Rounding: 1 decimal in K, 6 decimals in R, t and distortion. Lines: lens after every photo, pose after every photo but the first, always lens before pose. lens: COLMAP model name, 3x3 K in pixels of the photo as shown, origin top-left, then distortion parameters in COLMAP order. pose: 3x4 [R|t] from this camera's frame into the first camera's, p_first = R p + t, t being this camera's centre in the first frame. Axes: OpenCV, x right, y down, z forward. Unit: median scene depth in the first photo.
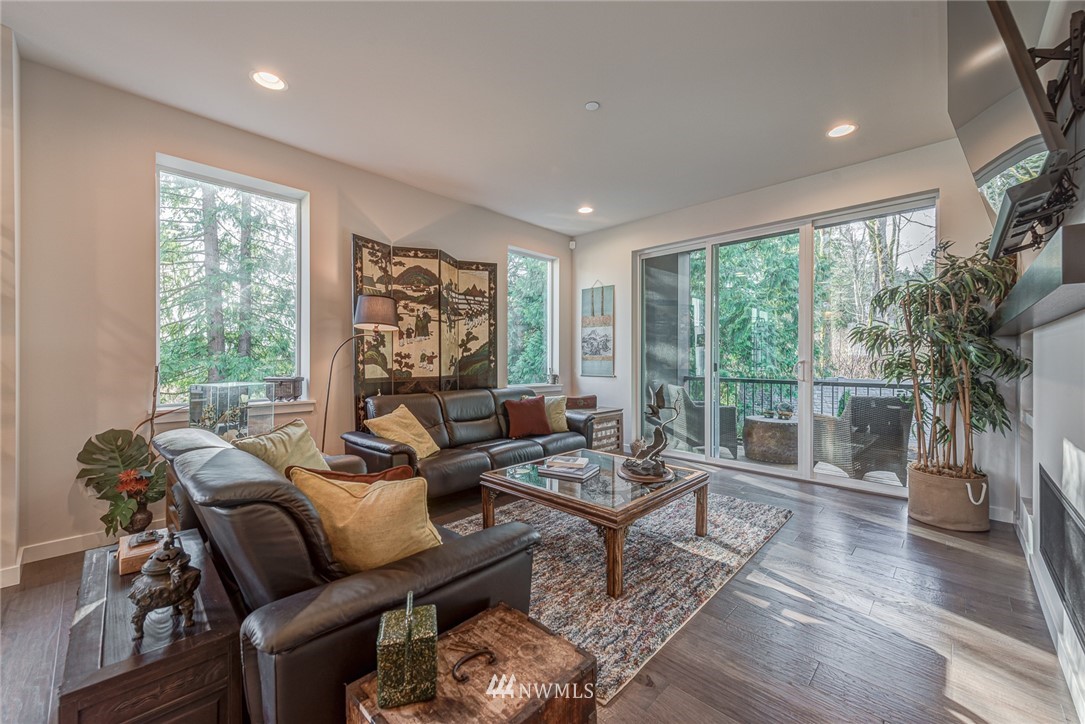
lens RADIAL K [[424.0, 0, 520.6], [0, 424.0, 358.8], [0, 0, 1]] dist [0.024015, 0.000090]
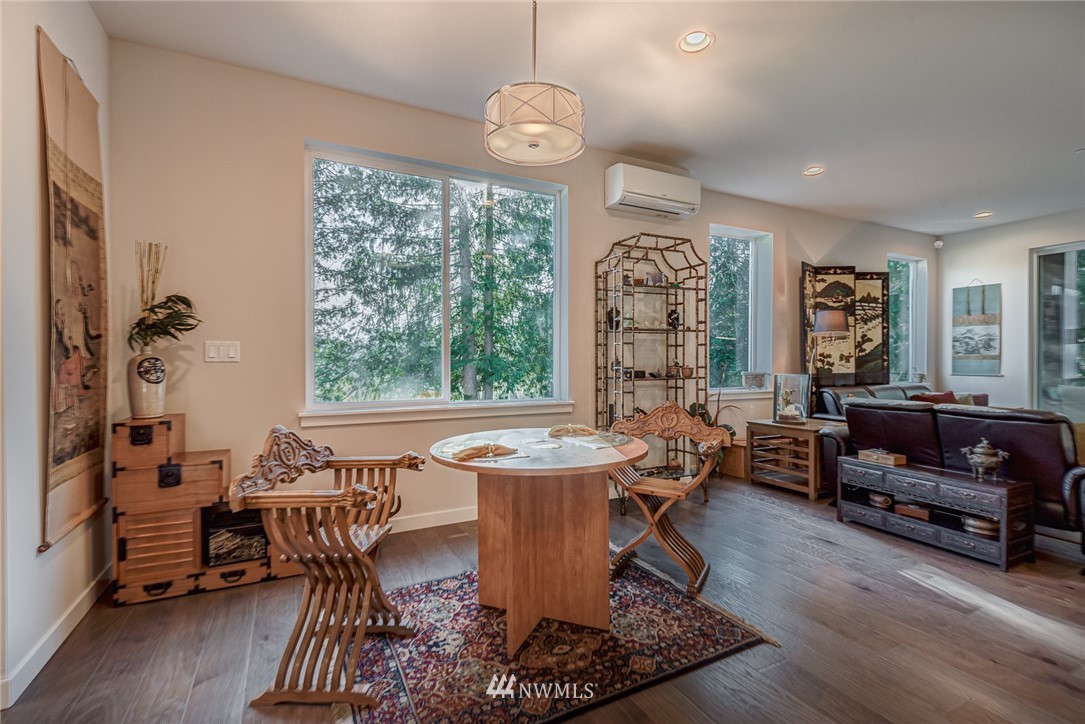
lens RADIAL K [[496.6, 0, 542.0], [0, 496.6, 363.2], [0, 0, 1]] dist [0.014045, -0.000039]
pose [[0.954033, -0.002430, -0.299692, -0.542433], [0.003862, 0.999984, 0.004187, 0.004205], [0.299677, -0.005152, 0.954027, -0.530615]]
